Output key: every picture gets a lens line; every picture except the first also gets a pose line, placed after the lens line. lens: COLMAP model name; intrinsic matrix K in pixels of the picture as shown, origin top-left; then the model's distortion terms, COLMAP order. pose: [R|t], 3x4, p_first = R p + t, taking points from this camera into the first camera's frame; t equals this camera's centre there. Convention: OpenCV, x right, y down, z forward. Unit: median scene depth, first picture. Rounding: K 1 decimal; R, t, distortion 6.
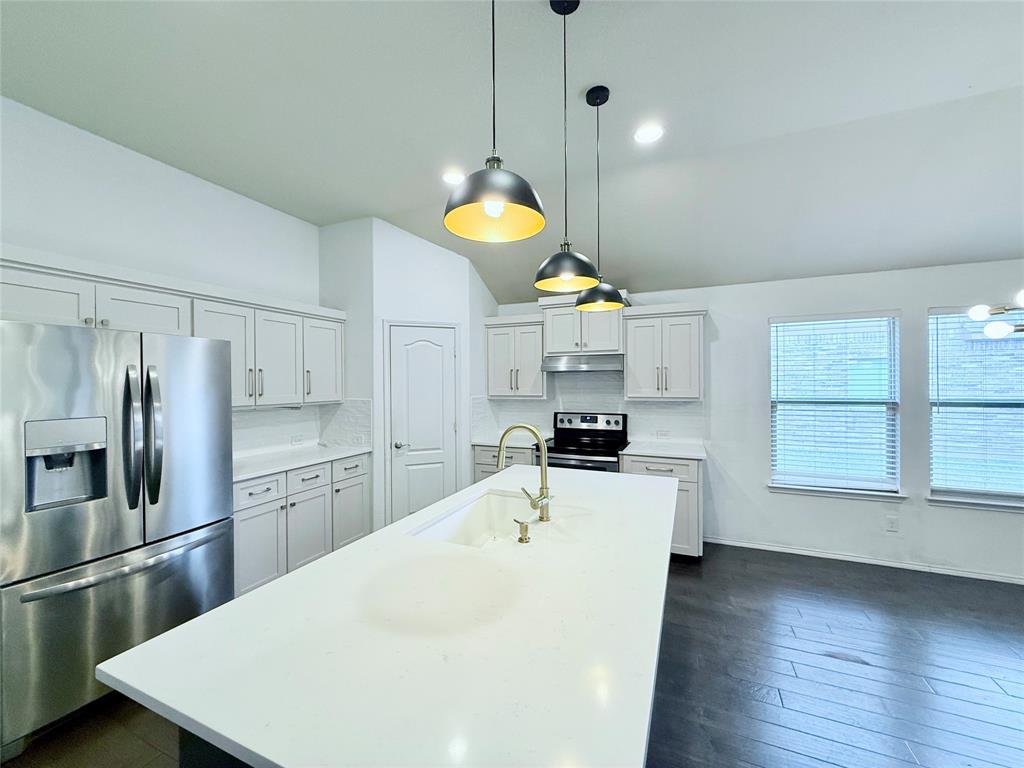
lens RADIAL K [[410.1, 0, 510.9], [0, 410.1, 381.9], [0, 0, 1]] dist [0.000962, 0.000591]
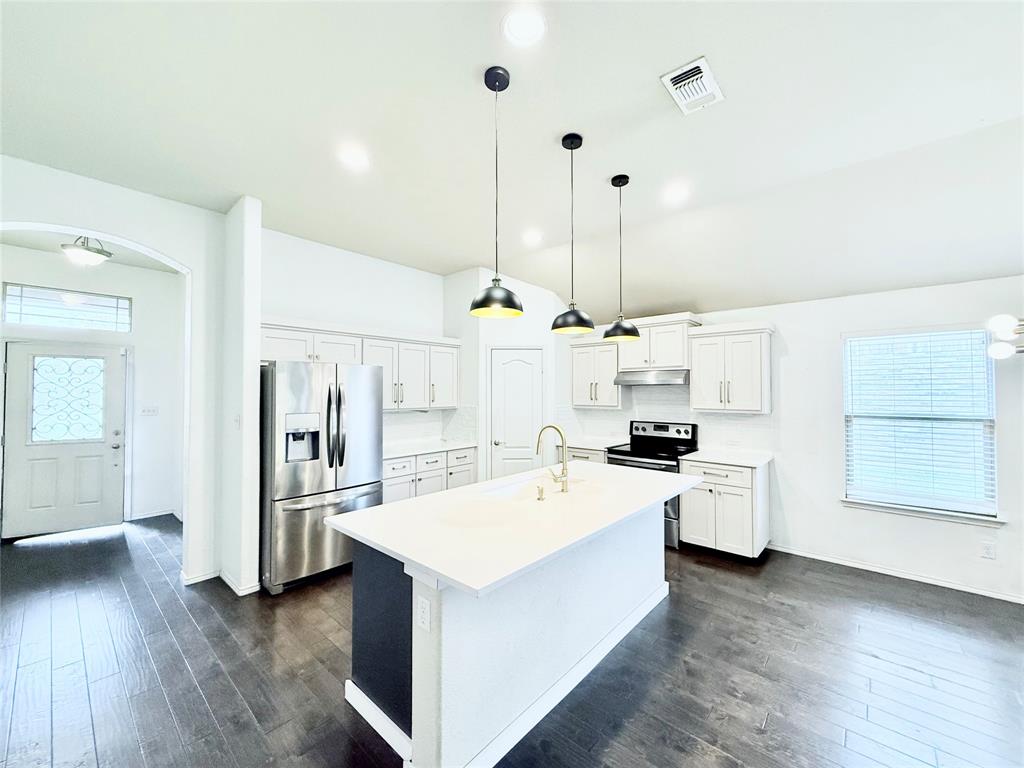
lens RADIAL K [[410.1, 0, 510.8], [0, 410.1, 380.7], [0, 0, 1]] dist [0.000962, 0.000591]
pose [[0.951529, -0.000247, -0.307560, 0.180142], [-0.007284, 0.999701, -0.023337, -0.009543], [0.307474, 0.024446, 0.951242, -0.229328]]
